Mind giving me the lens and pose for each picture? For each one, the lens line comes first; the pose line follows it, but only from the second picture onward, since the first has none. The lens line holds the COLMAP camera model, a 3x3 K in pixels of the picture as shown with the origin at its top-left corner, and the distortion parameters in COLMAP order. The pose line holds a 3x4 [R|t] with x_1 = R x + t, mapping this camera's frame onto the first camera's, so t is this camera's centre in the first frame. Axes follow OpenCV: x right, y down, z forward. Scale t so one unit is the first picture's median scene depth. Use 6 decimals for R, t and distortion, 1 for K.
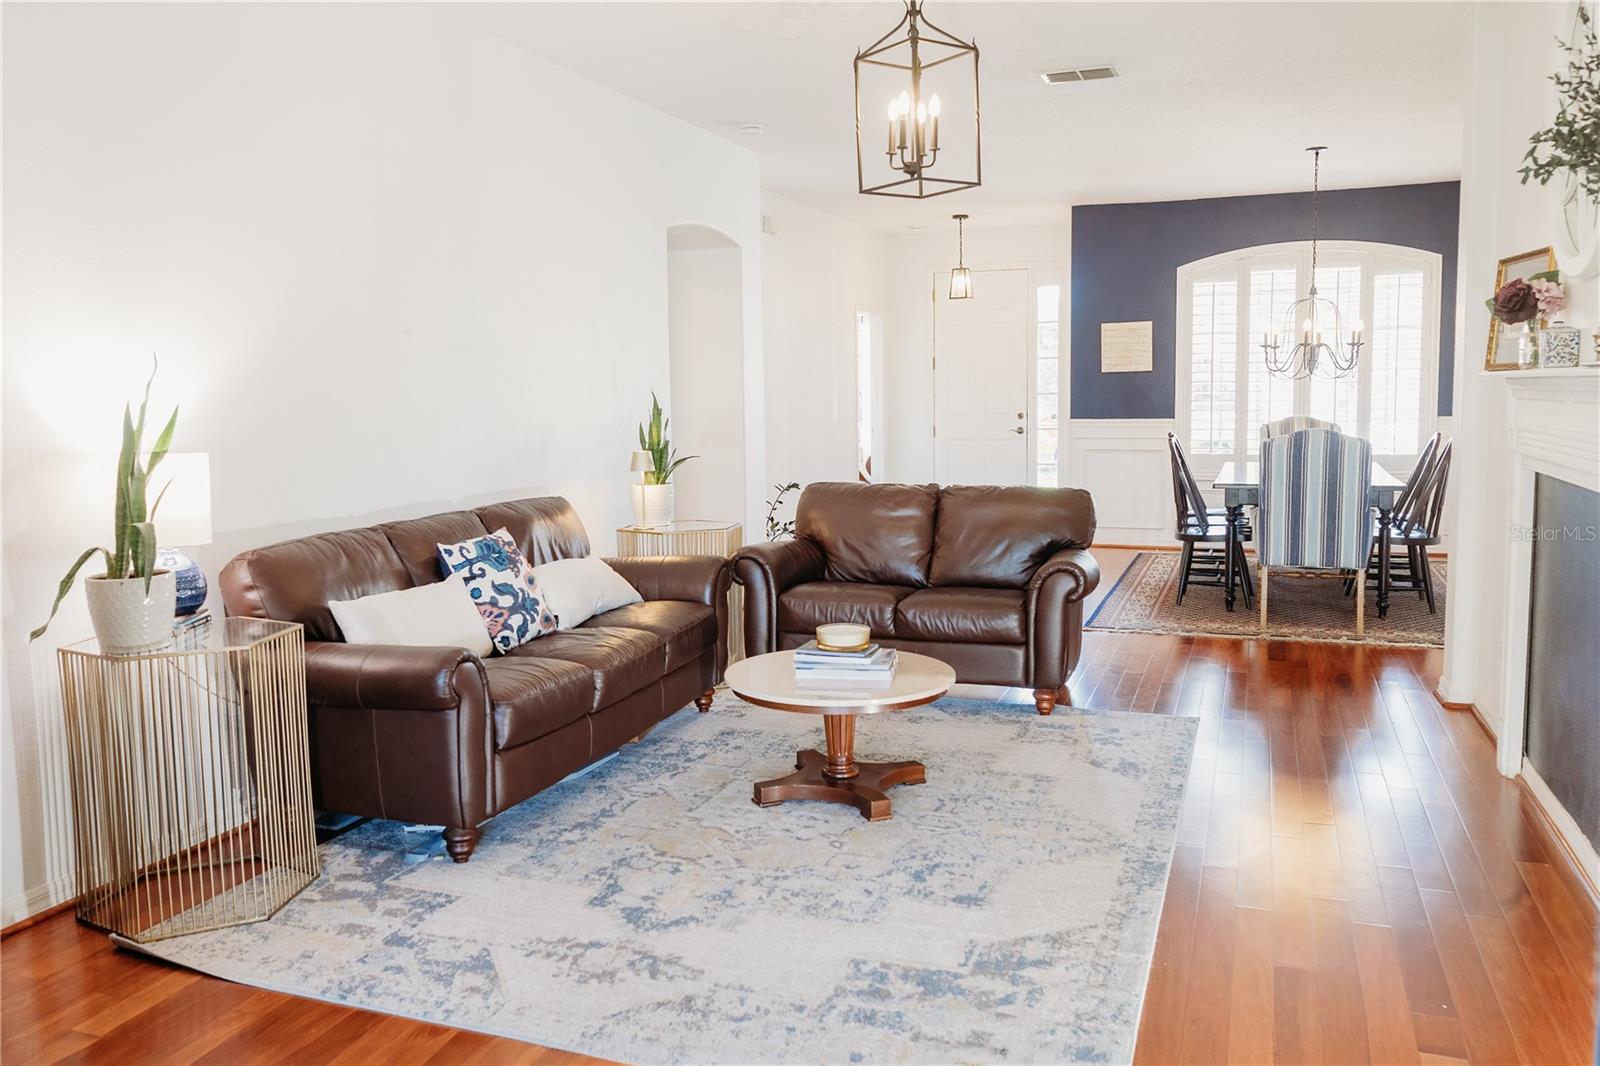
lens RADIAL K [[1254.1, 0, 776.4], [0, 1254.1, 494.1], [0, 0, 1]] dist [-0.022689, 0.002337]
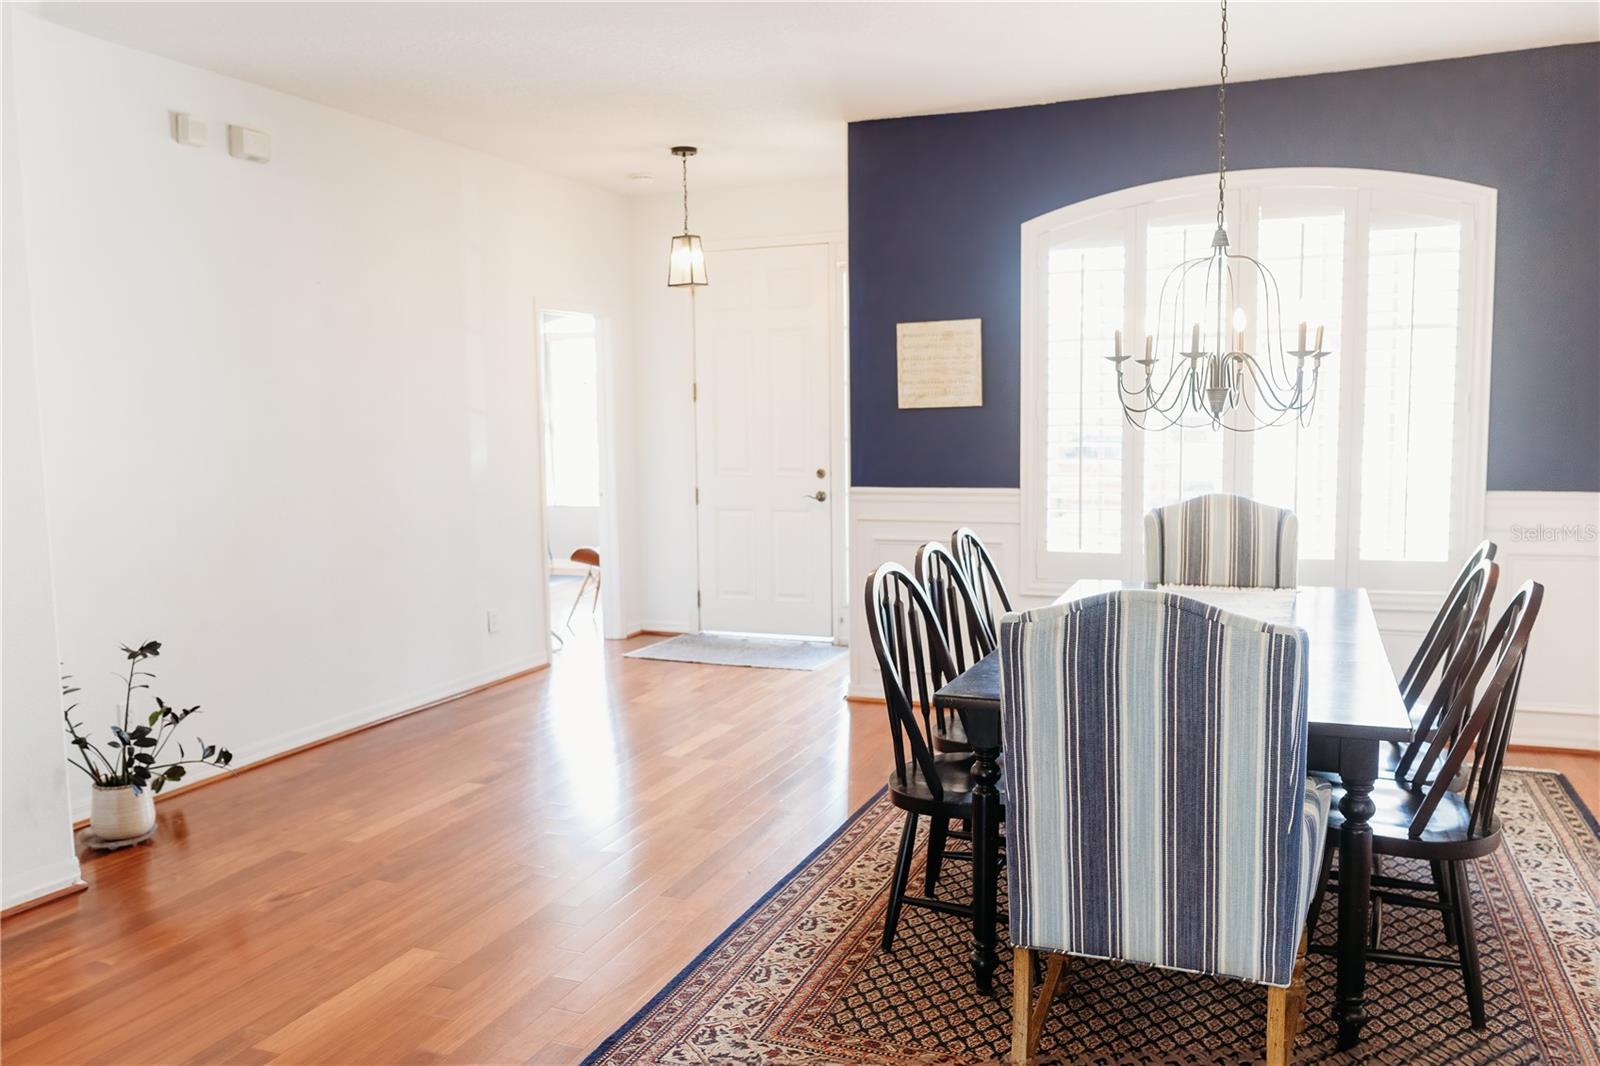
lens RADIAL K [[1343.4, 0, 717.2], [0, 1343.4, 528.2], [0, 0, 1]] dist [-0.029326, -0.011327]
pose [[0.999467, -0.000079, -0.032630, 0.206155], [0.000091, 1.000000, 0.000369, -0.043965], [0.032630, -0.000371, 0.999467, 0.395286]]
